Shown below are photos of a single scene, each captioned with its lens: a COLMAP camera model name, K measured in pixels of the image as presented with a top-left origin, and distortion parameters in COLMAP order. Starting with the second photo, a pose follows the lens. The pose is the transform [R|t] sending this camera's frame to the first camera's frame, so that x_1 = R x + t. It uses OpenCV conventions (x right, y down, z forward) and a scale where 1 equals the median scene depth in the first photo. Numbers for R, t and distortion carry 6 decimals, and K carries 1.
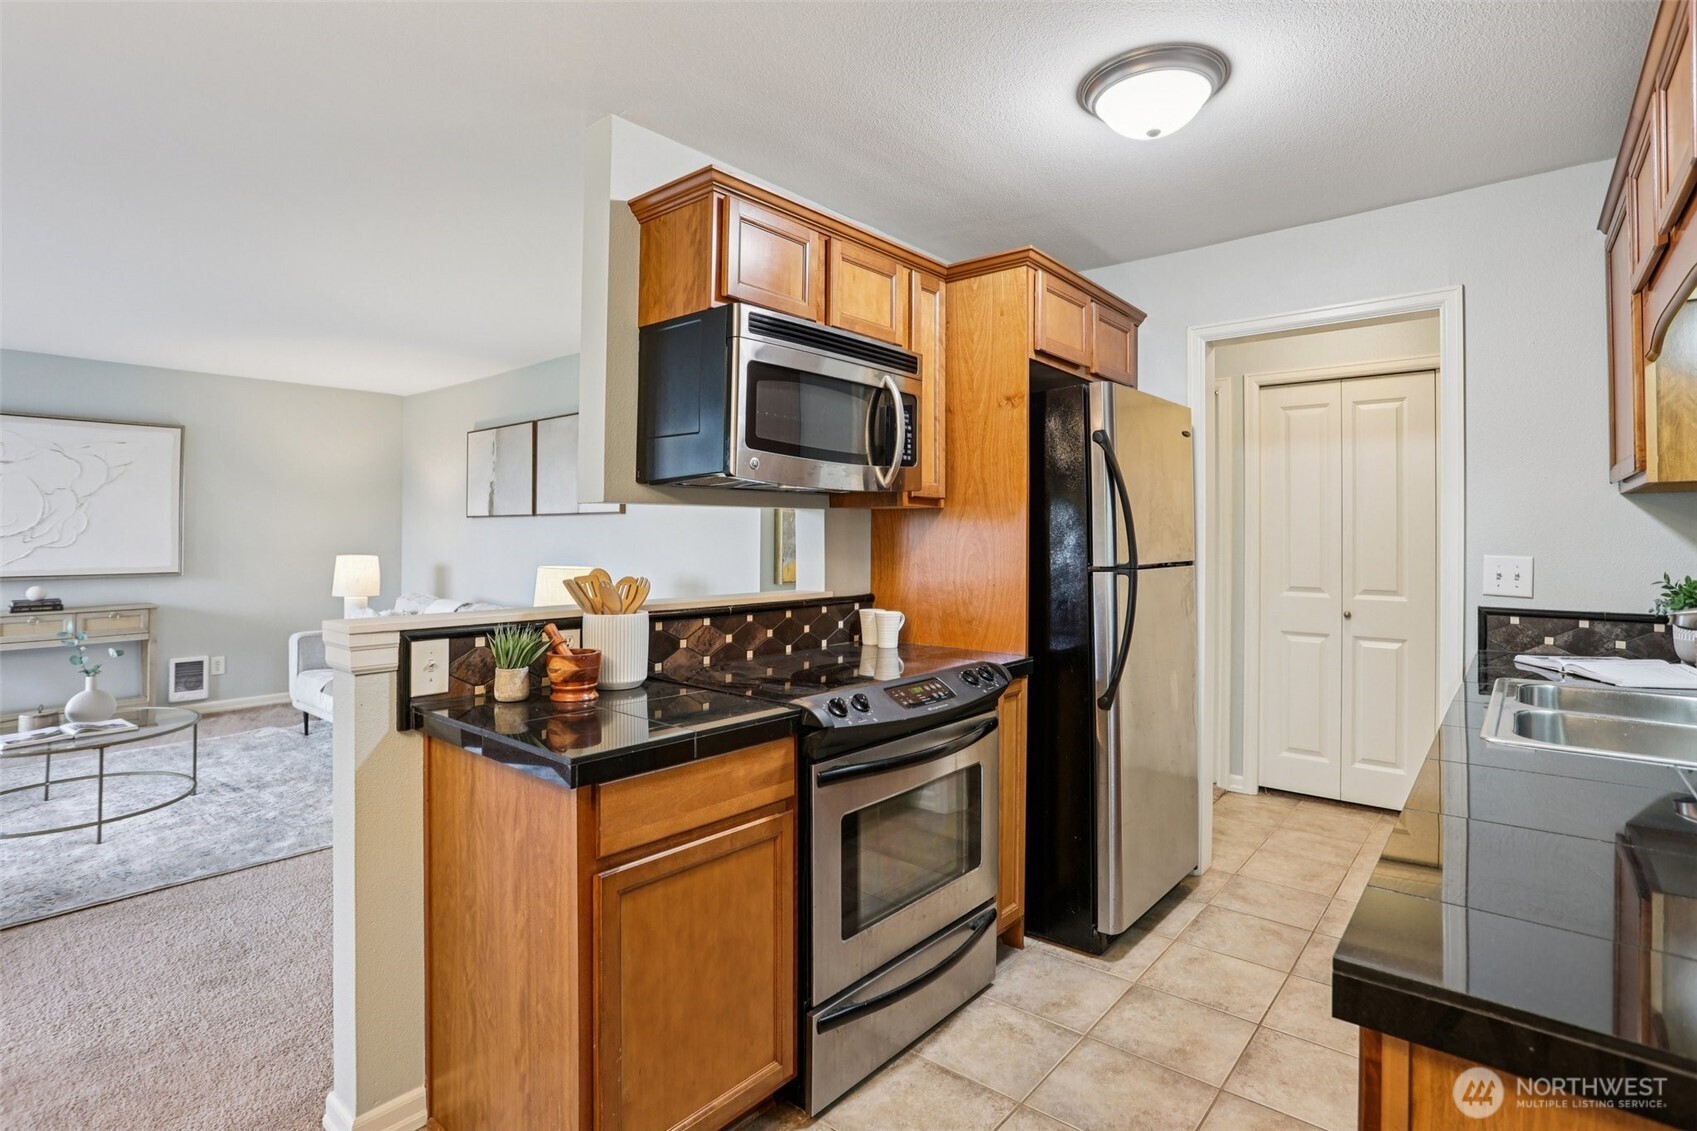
lens RADIAL K [[837.5, 0, 849.3], [0, 837.5, 510.0], [0, 0, 1]] dist [-0.061324, 0.026005]
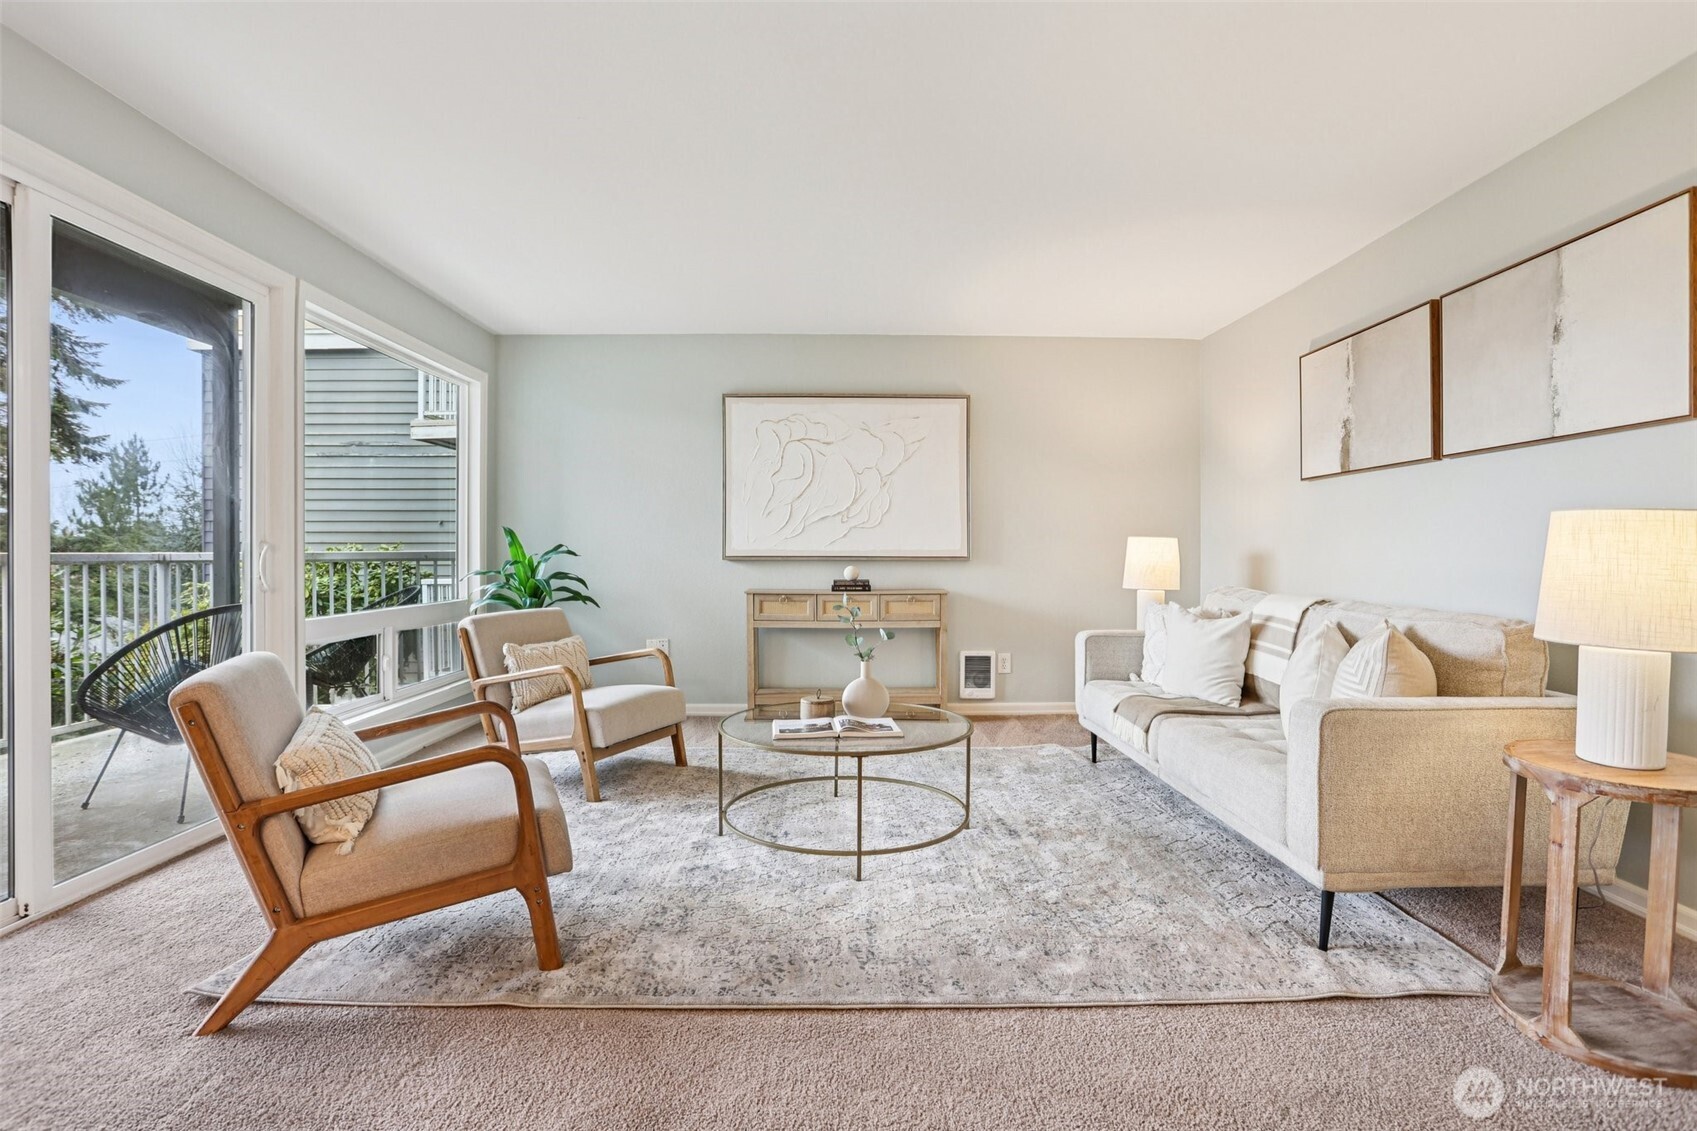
lens RADIAL K [[838.7, 0, 848.5], [0, 838.7, 565.5], [0, 0, 1]] dist [-0.062505, 0.027375]
pose [[0.651909, 0.011225, -0.758214, -0.230755], [0.020109, 0.999283, 0.032084, 0.061129], [0.758031, -0.036162, 0.651216, 0.330613]]
